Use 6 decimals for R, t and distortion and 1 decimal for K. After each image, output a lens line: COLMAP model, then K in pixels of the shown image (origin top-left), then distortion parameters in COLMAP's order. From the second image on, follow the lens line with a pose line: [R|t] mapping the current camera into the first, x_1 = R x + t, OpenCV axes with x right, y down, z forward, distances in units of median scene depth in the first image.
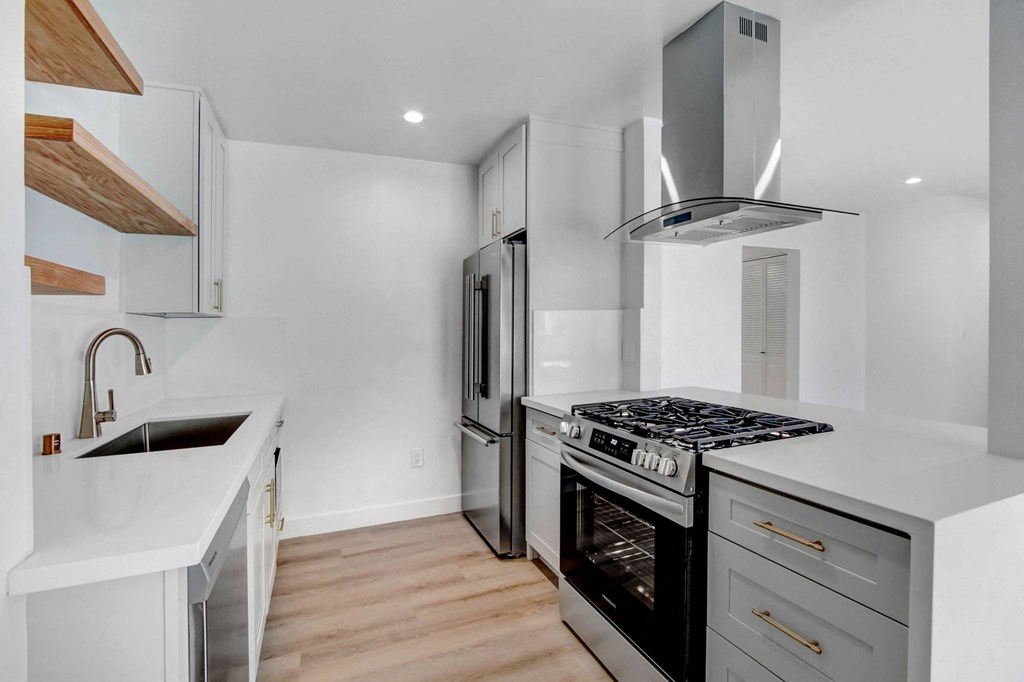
lens RADIAL K [[459.8, 0, 512.0], [0, 459.8, 341.0], [0, 0, 1]] dist [-0.010536, 0.000261]
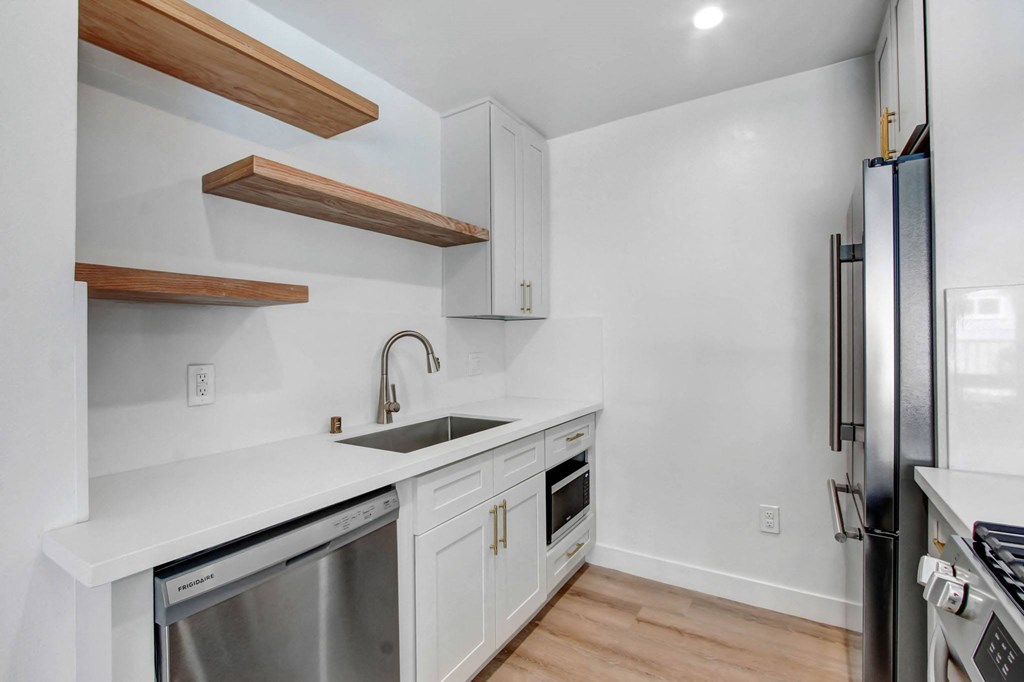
lens RADIAL K [[480.9, 0, 508.0], [0, 480.9, 329.7], [0, 0, 1]] dist [-0.020757, 0.000337]
pose [[0.584836, -0.004644, -0.811139, 0.189591], [-0.016162, 0.999718, -0.017376, -0.009815], [0.810991, 0.023272, 0.584596, 0.367915]]
